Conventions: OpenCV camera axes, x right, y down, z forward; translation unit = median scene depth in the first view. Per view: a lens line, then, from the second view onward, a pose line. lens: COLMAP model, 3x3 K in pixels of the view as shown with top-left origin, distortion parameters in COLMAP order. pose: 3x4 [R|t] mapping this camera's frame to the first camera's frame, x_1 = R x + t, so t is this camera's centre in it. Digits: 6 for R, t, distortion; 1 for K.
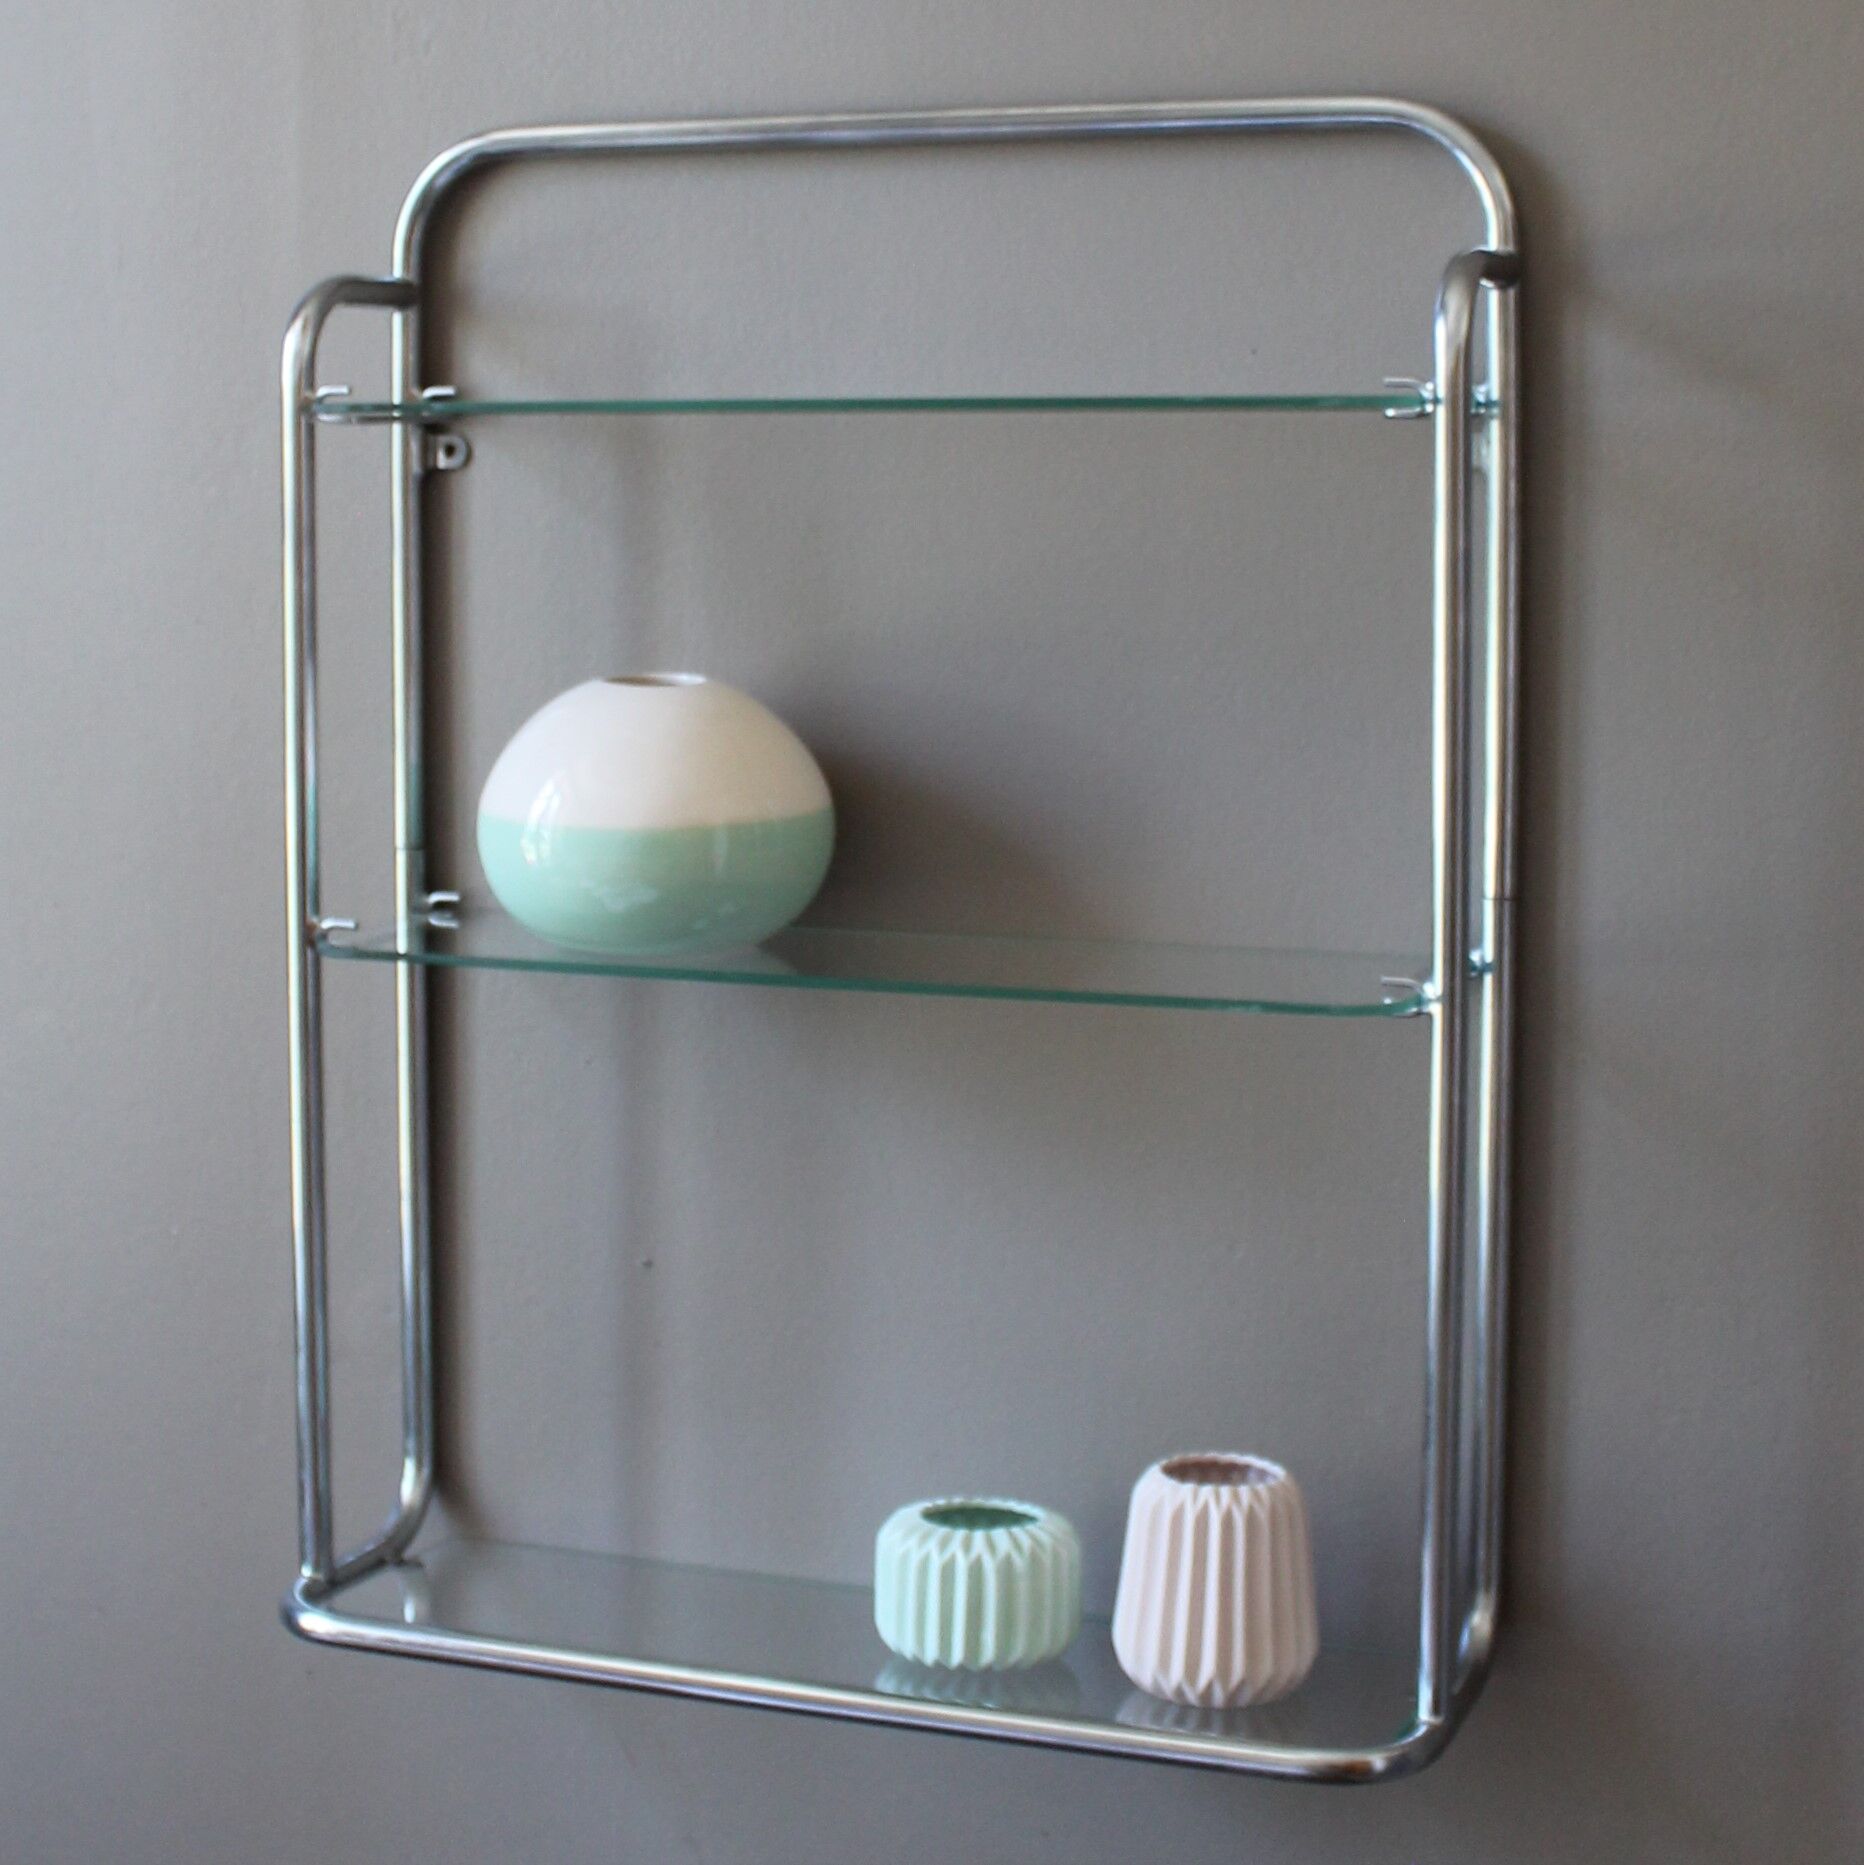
lens RADIAL K [[3444.7, 0, 935.6], [0, 3444.7, 704.3], [0, 0, 1]] dist [-0.075619, 0.169038]
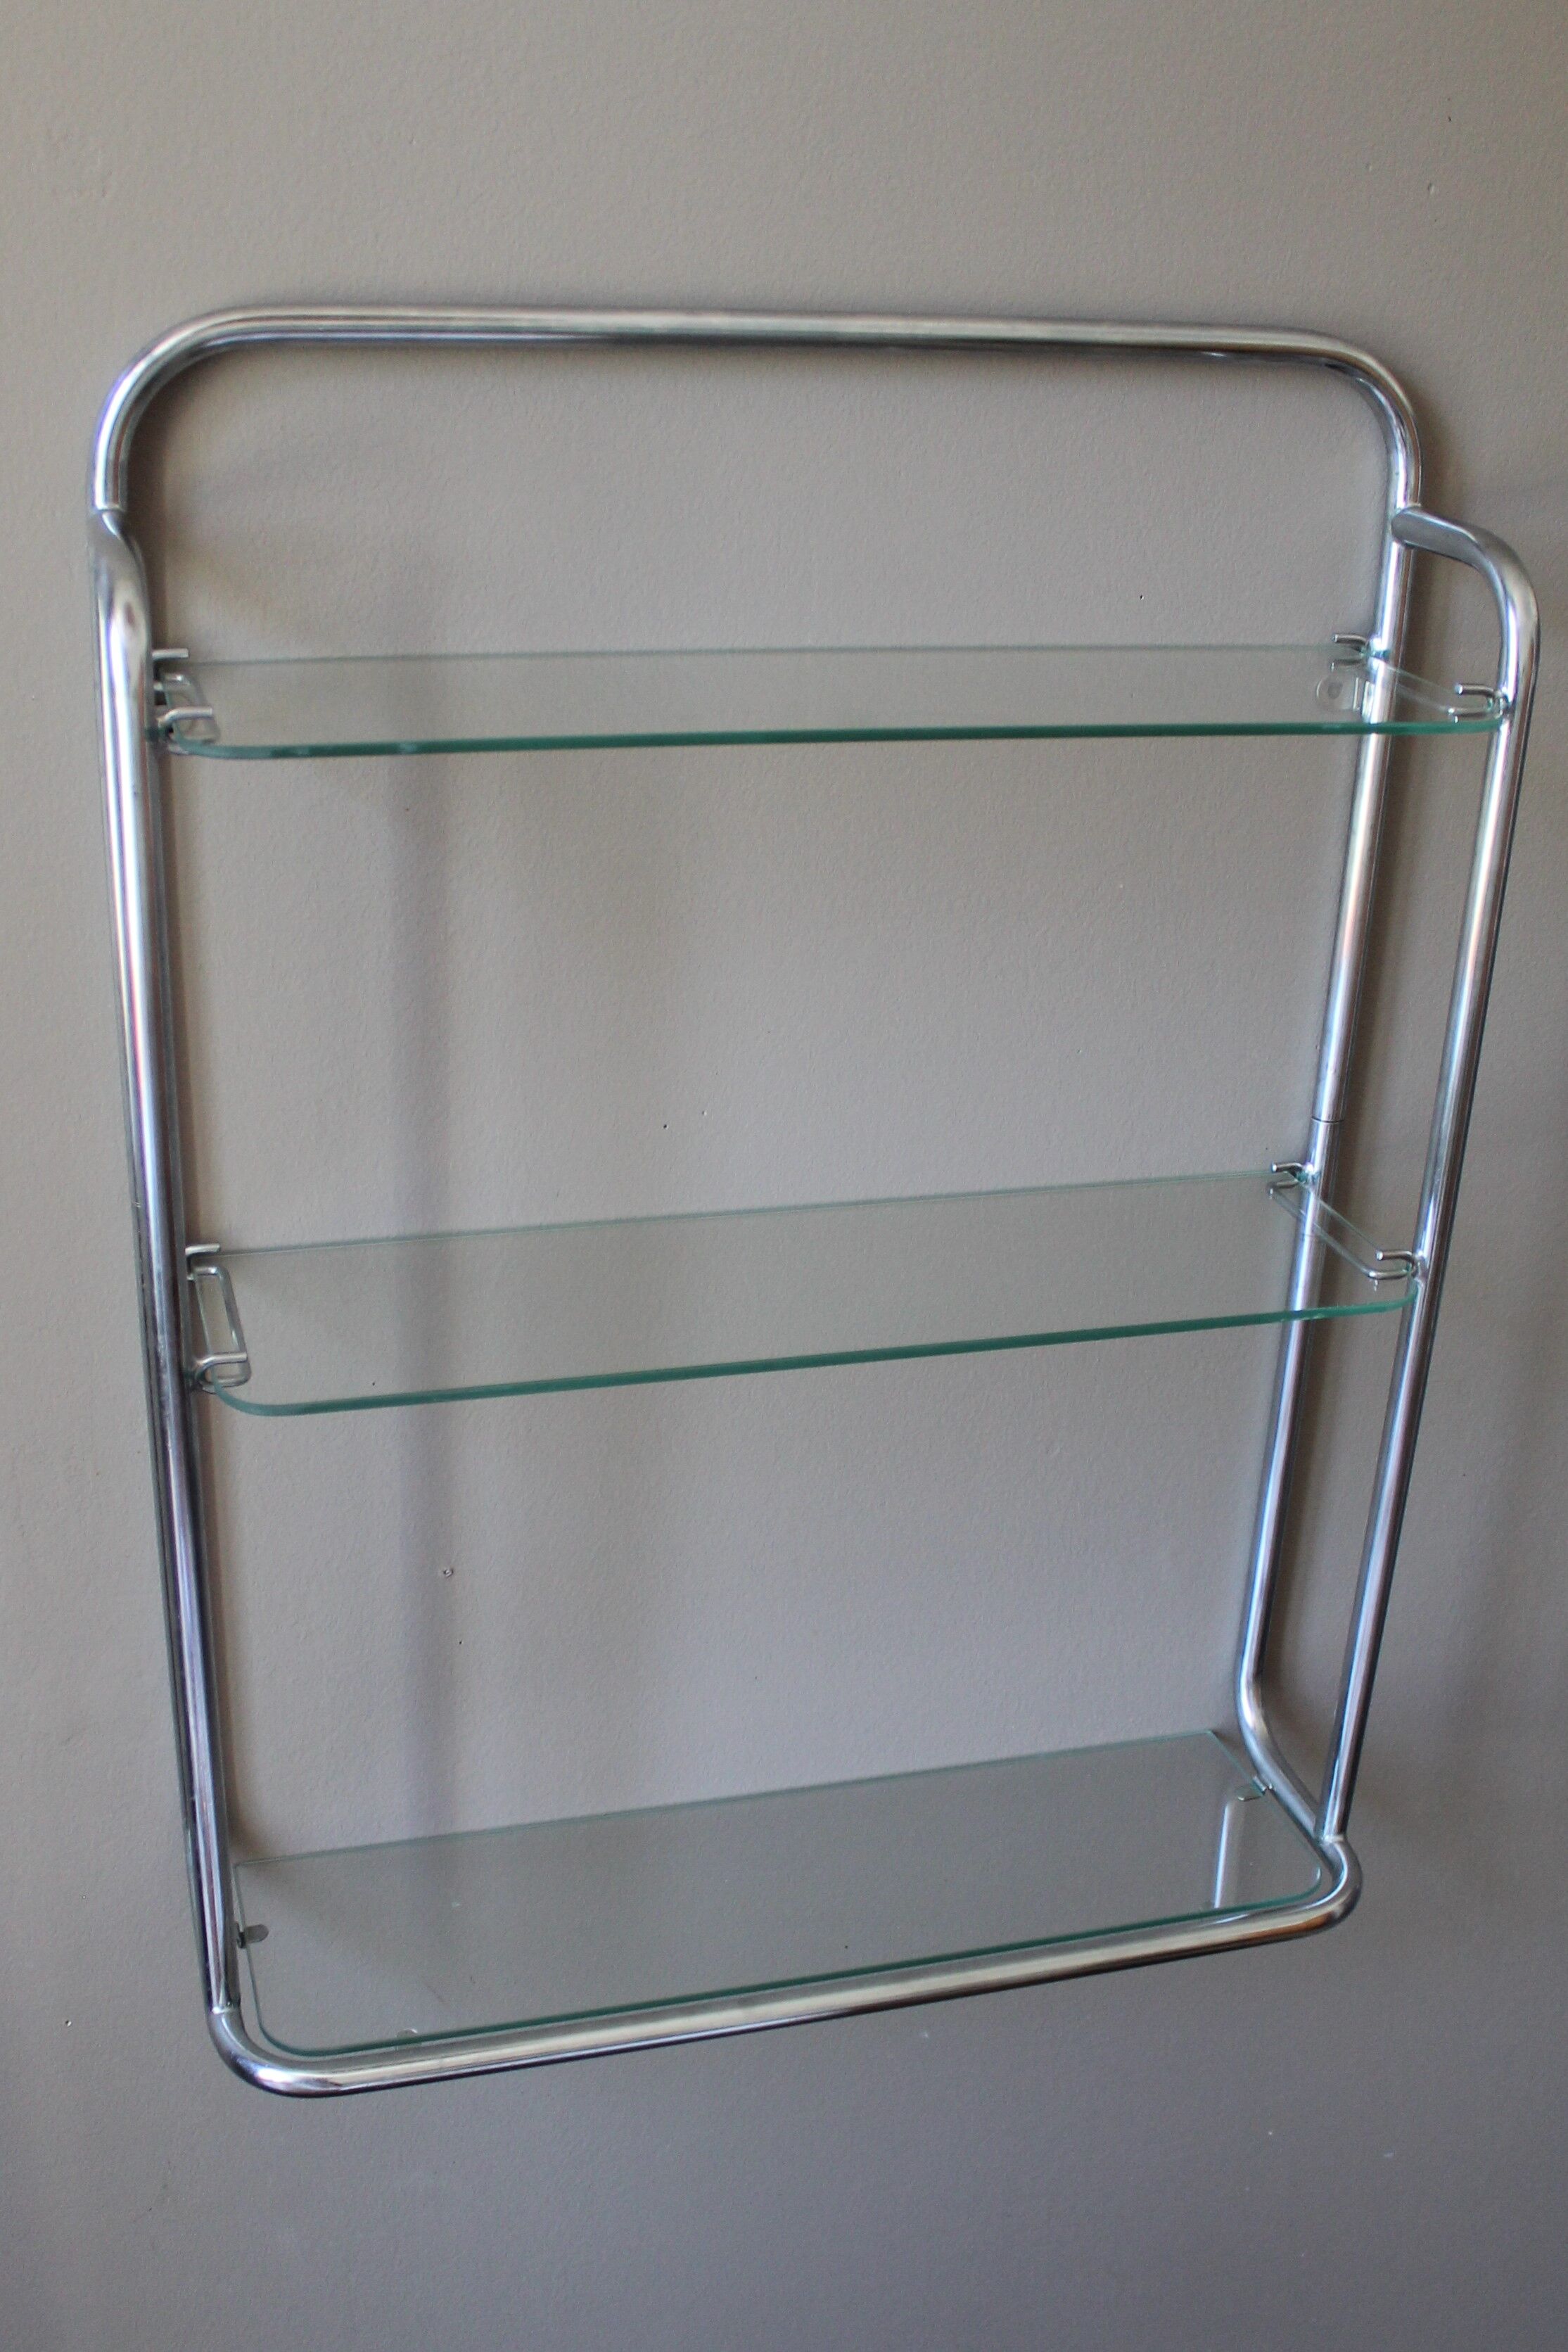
lens RADIAL K [[2368.6, 0, 700.0], [0, 2368.6, 1182.9], [0, 0, 1]] dist [-0.136976, 0.161579]
pose [[0.816771, -0.198524, 0.541732, -0.378542], [0.012983, 0.945025, 0.326740, -0.158323], [-0.576816, -0.259839, 0.774447, 0.516495]]
